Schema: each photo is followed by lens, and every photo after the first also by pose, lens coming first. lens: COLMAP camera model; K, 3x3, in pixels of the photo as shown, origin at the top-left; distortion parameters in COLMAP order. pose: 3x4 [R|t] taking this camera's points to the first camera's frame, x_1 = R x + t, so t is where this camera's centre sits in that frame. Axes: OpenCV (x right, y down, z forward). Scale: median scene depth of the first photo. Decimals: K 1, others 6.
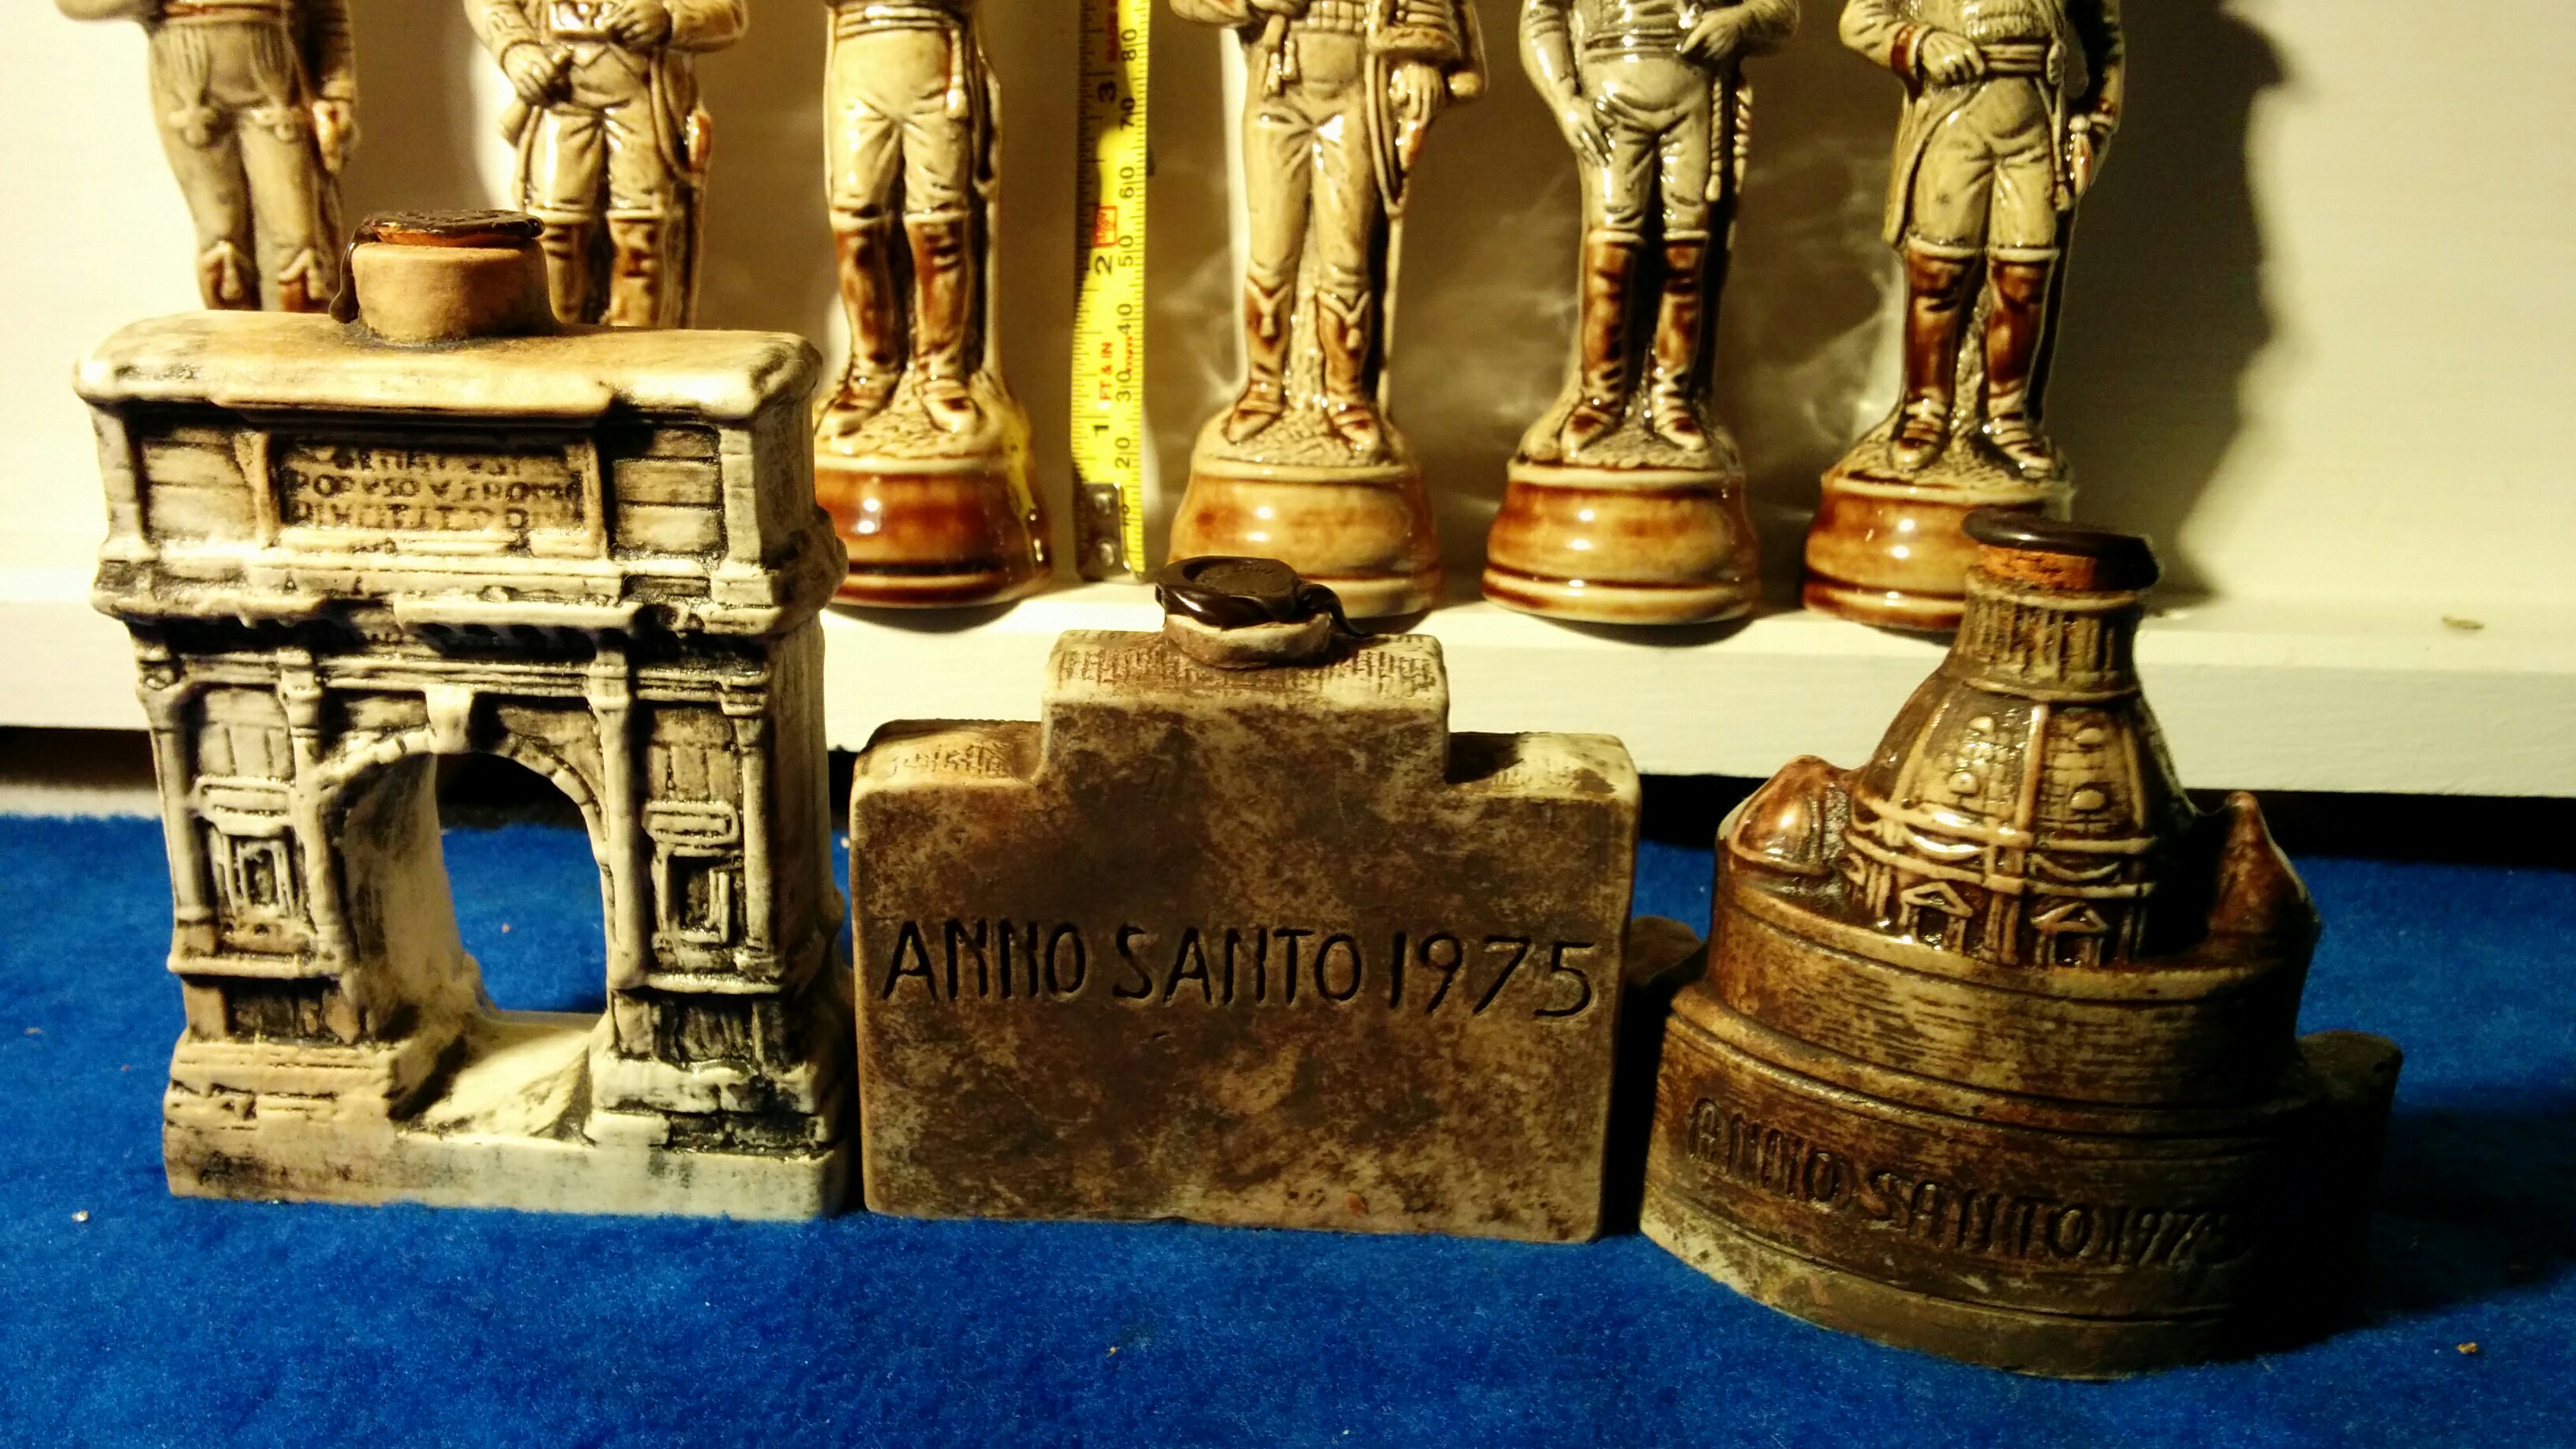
lens RADIAL K [[2358.9, 0, 1280.1], [0, 2358.9, 746.1], [0, 0, 1]] dist [0.044905, 0.000000]
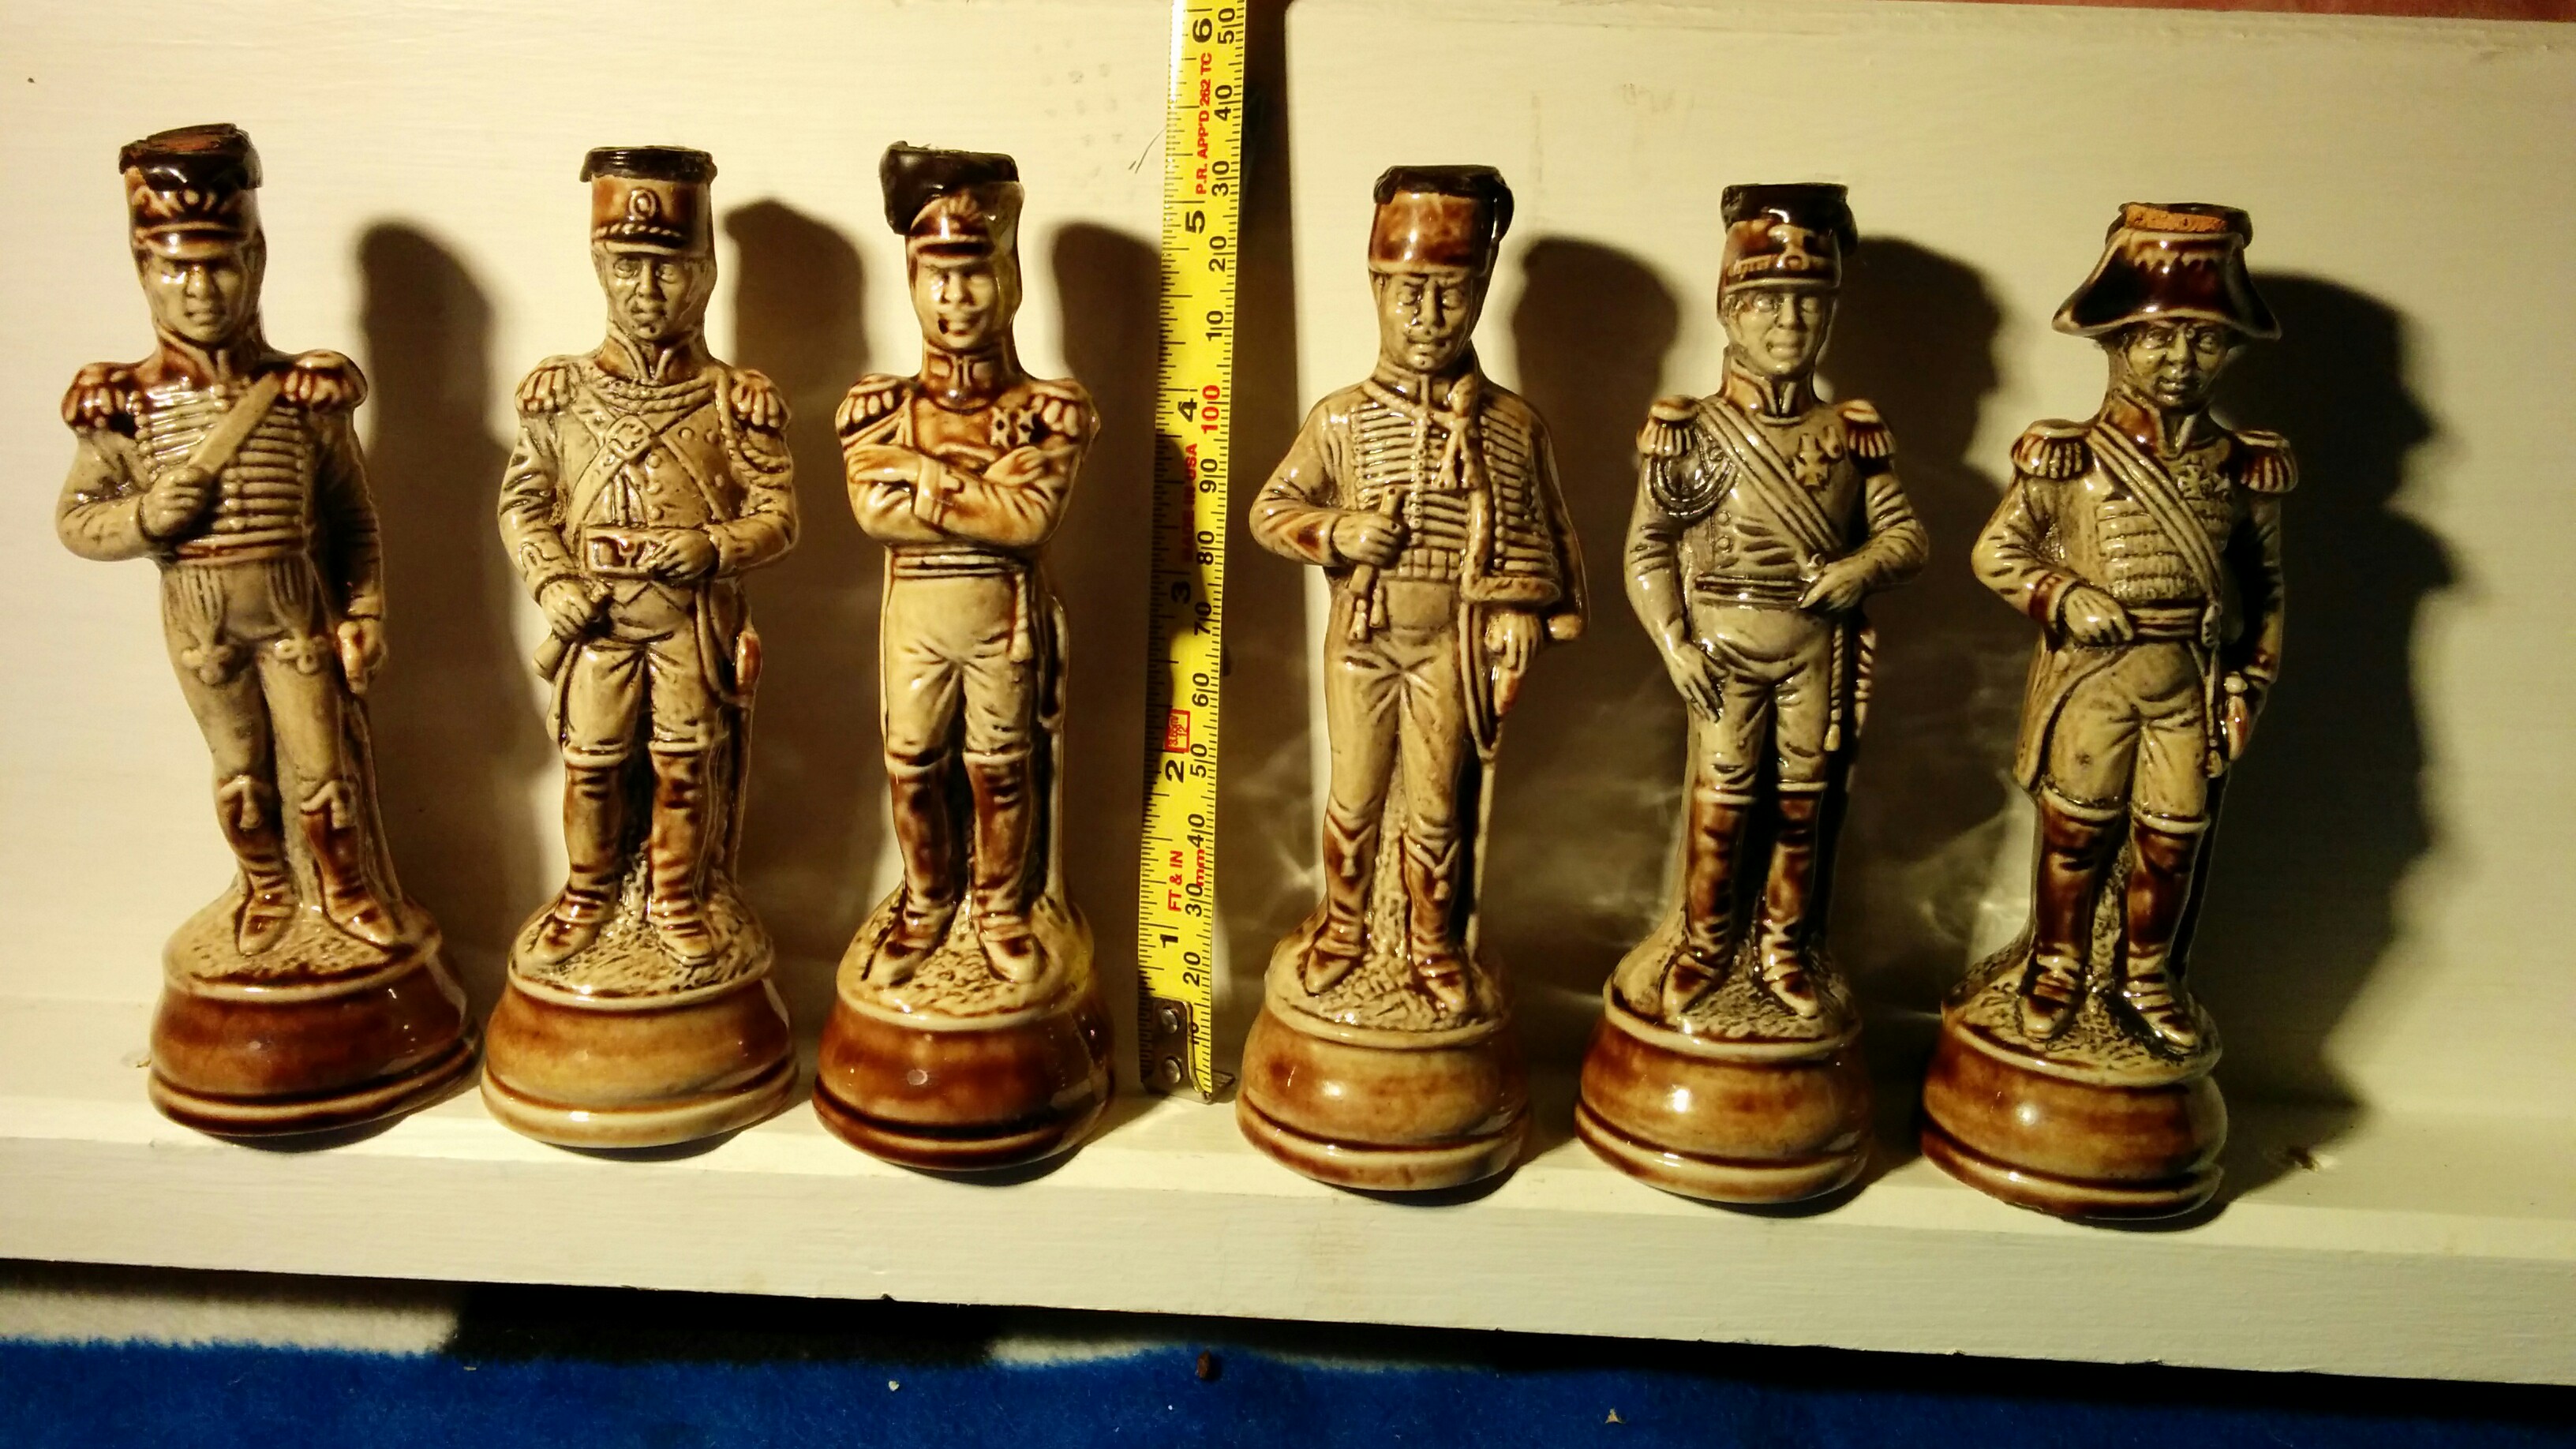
lens RADIAL K [[2358.9, 0, 1293.8], [0, 2358.9, 718.9], [0, 0, 1]] dist [0.044905, 0.000000]
pose [[0.999643, 0.015730, -0.021612, -0.008014], [-0.015024, 0.999361, 0.032435, -0.268727], [0.022108, -0.032098, 0.999240, 0.070694]]
